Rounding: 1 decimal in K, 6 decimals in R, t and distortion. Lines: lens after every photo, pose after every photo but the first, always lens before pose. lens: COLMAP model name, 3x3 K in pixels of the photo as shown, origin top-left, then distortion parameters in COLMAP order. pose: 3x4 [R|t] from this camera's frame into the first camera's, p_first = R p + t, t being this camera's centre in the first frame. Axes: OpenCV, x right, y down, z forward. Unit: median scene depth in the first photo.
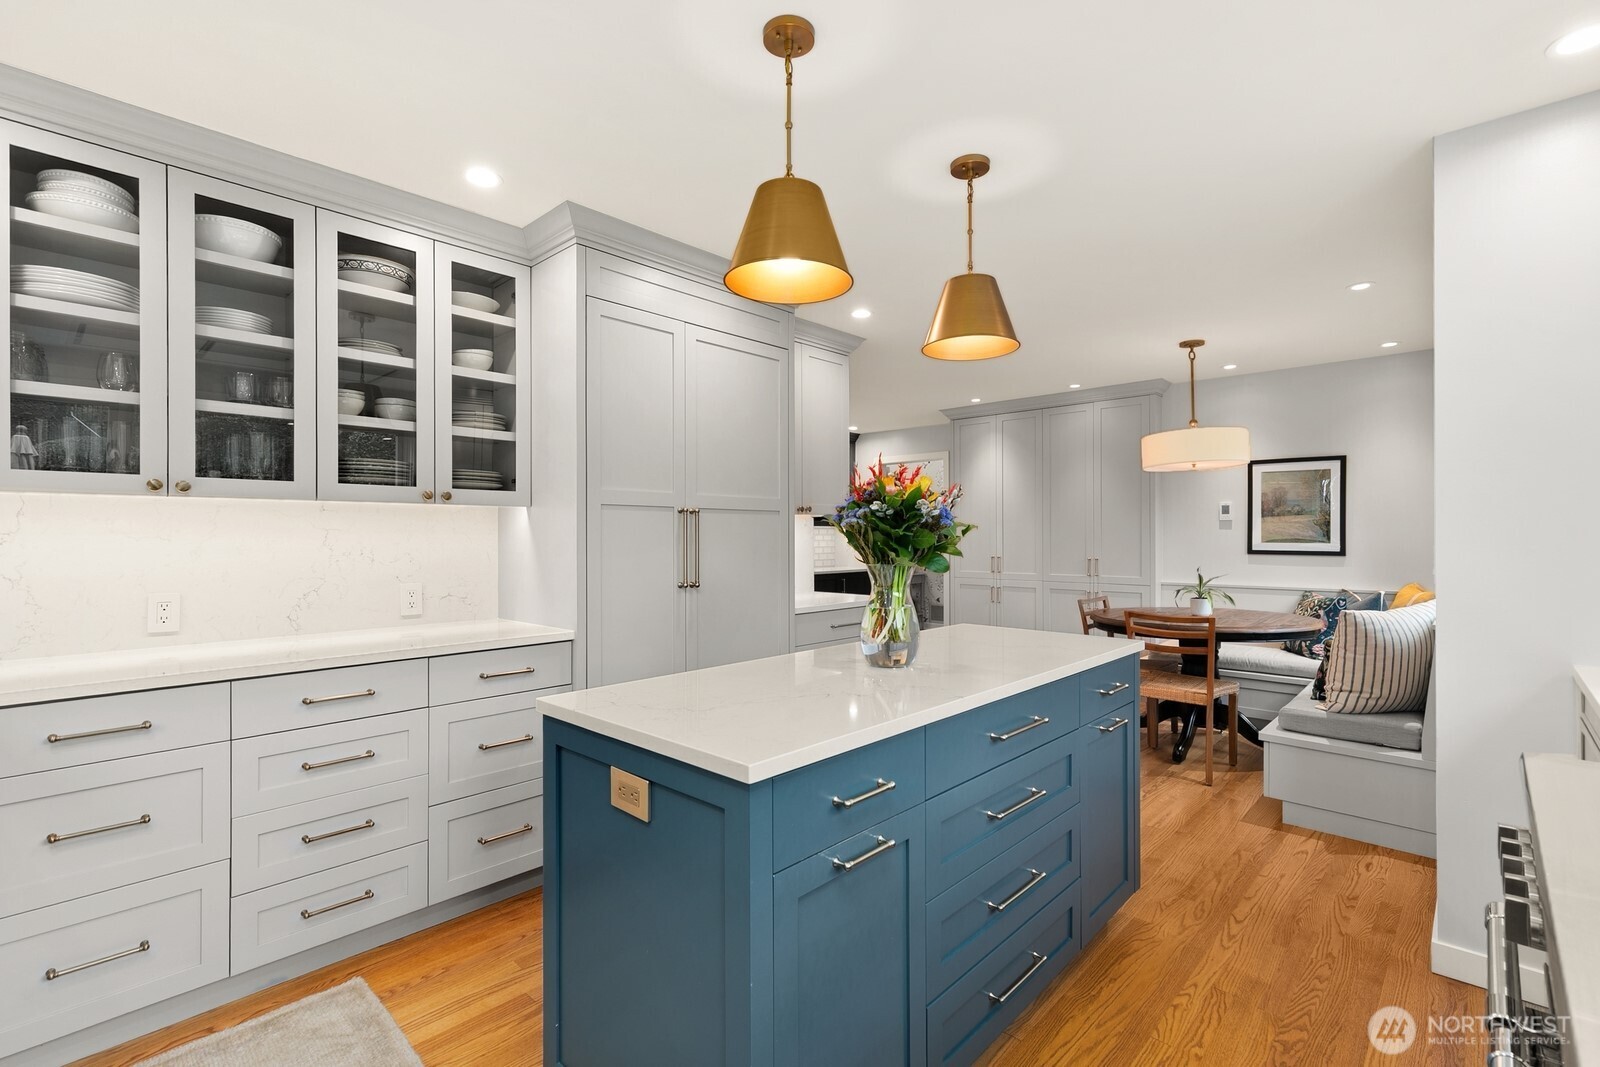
lens RADIAL K [[726.1, 0, 796.0], [0, 726.1, 540.5], [0, 0, 1]] dist [-0.000262, -0.000070]
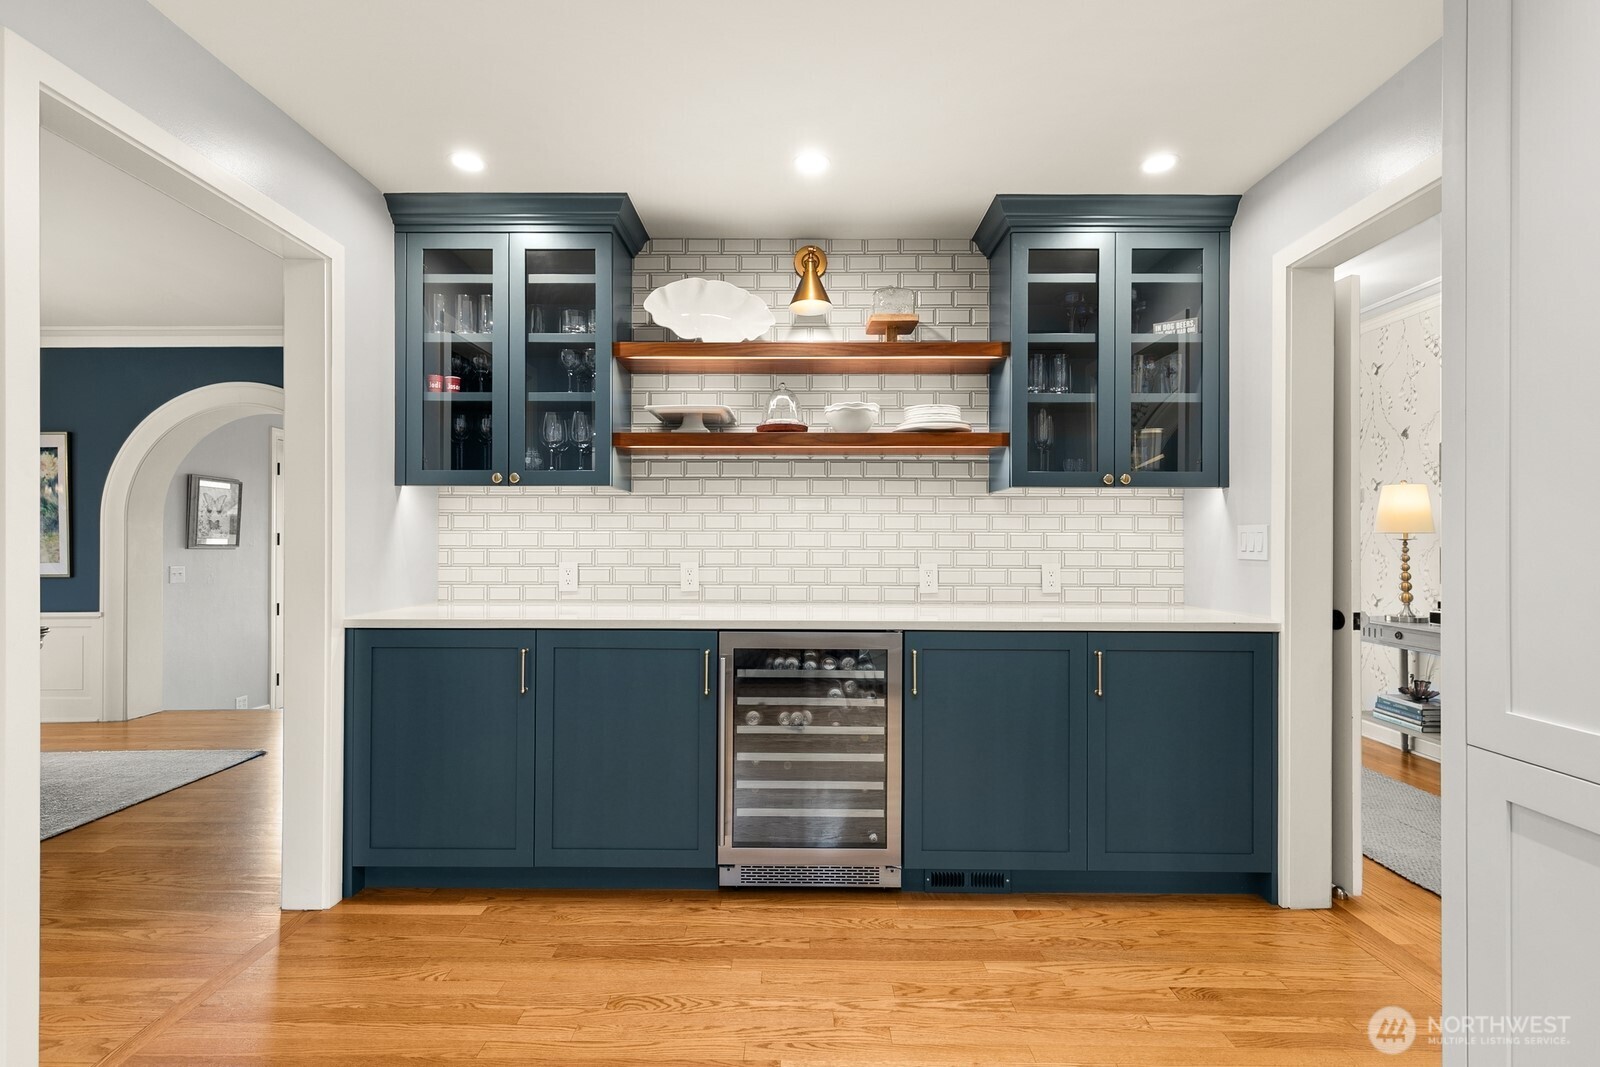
lens RADIAL K [[726.1, 0, 796.0], [0, 726.1, 540.5], [0, 0, 1]] dist [-0.000262, -0.000070]
pose [[0.677876, -0.000081, -0.735177, 0.328775], [-0.009630, 0.999913, -0.008989, 0.017150], [0.735114, 0.013173, 0.677816, 1.121298]]
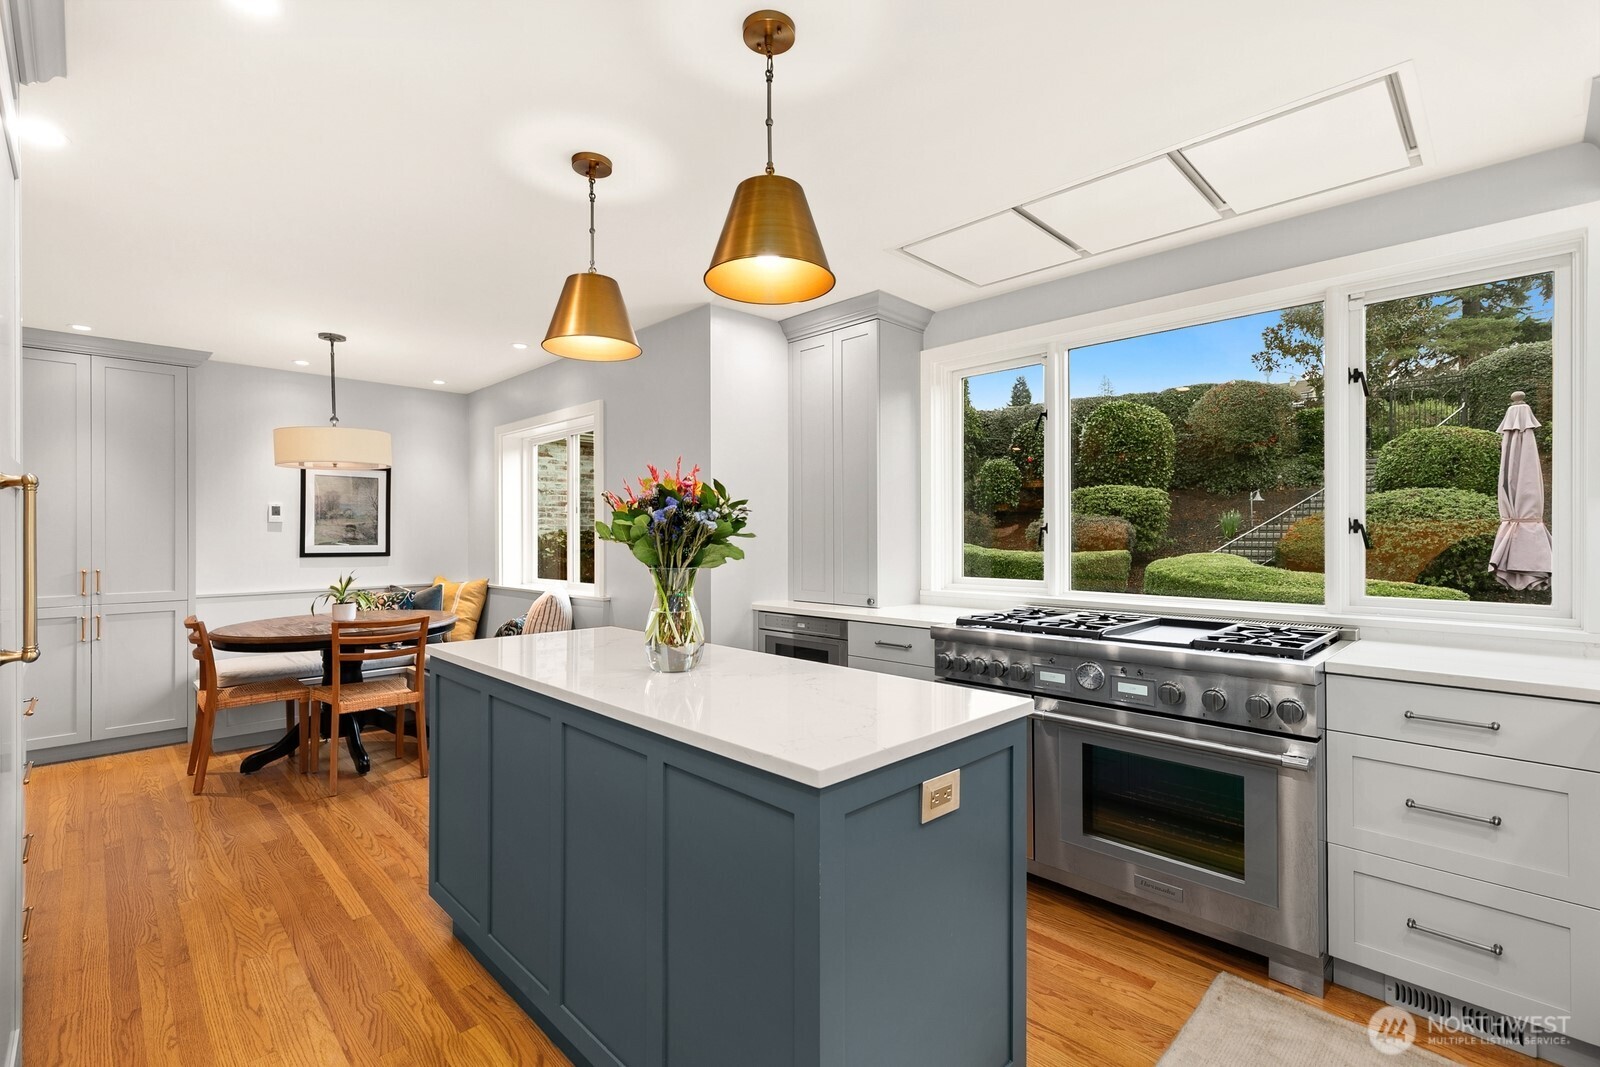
lens RADIAL K [[714.1, 0, 801.5], [0, 714.1, 537.0], [0, 0, 1]] dist [0.001650, 0.000403]
pose [[0.028352, -0.000622, 0.999598, -0.345816], [0.009510, 0.999955, 0.000352, -0.002811], [-0.999553, 0.009496, 0.028357, 0.329512]]
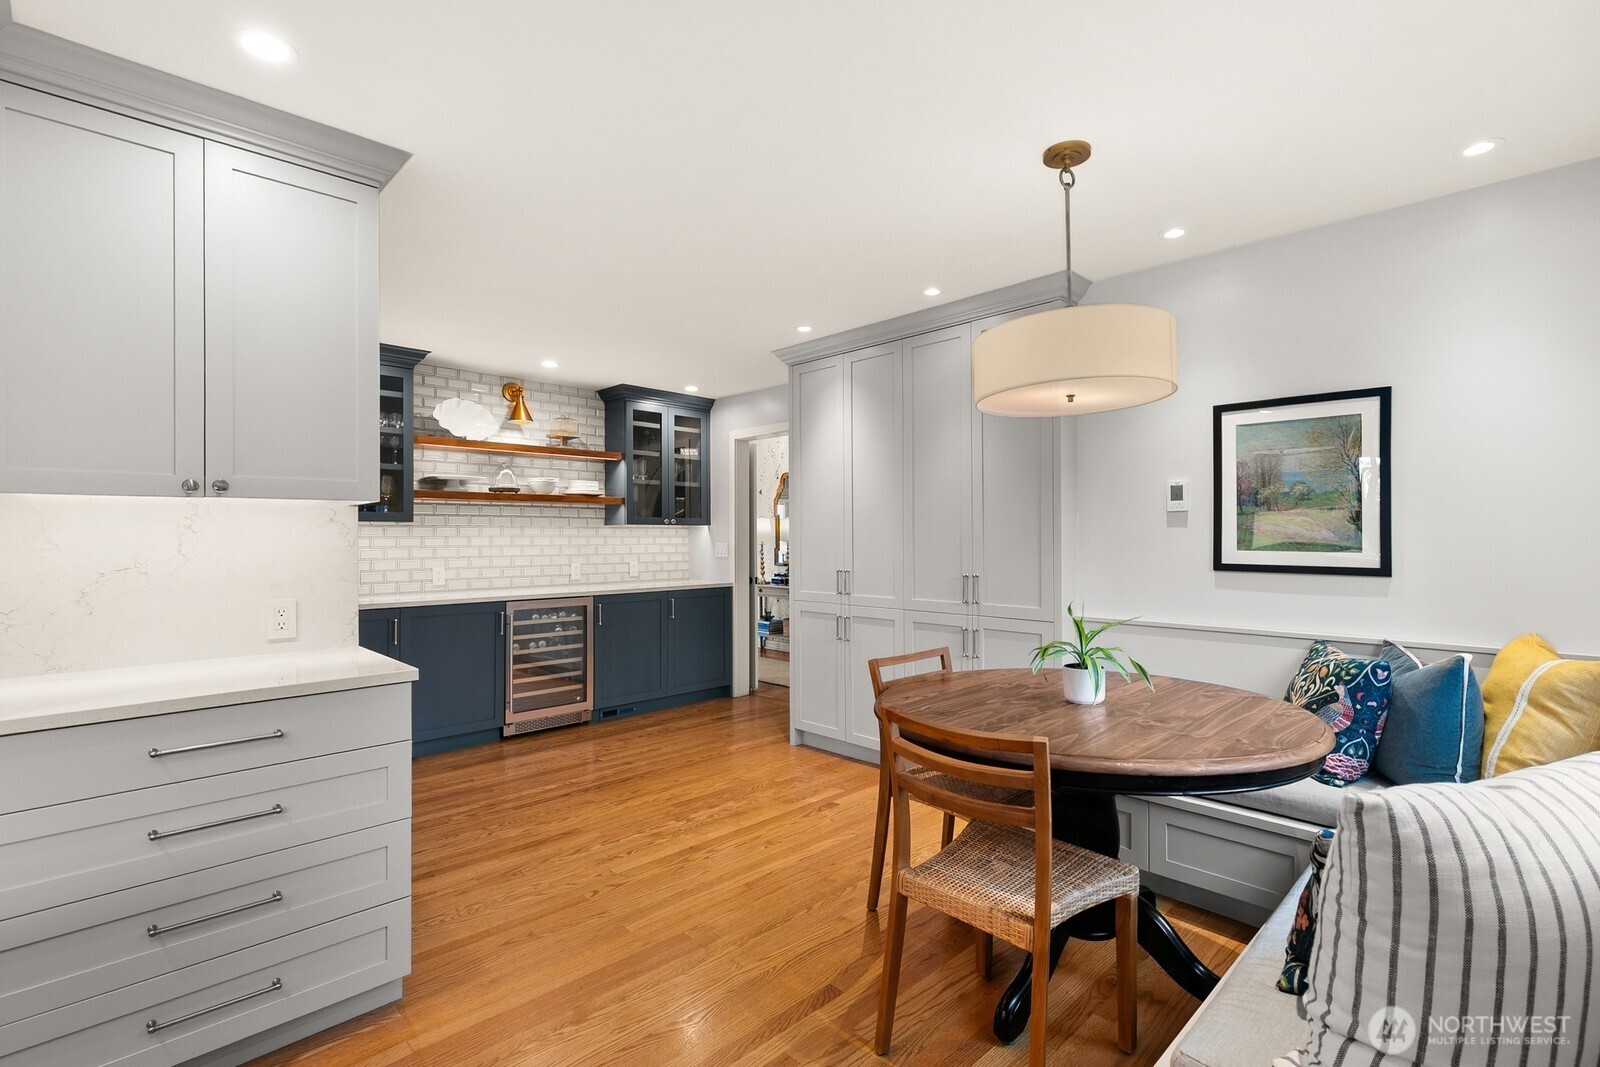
lens RADIAL K [[737.7, 0, 799.2], [0, 737.7, 534.9], [0, 0, 1]] dist [0.001603, 0.000707]
pose [[0.999118, -0.001081, -0.041982, 0.353248], [0.000706, 0.999960, -0.008937, -0.004680], [0.041990, 0.008899, 0.999078, 0.449350]]
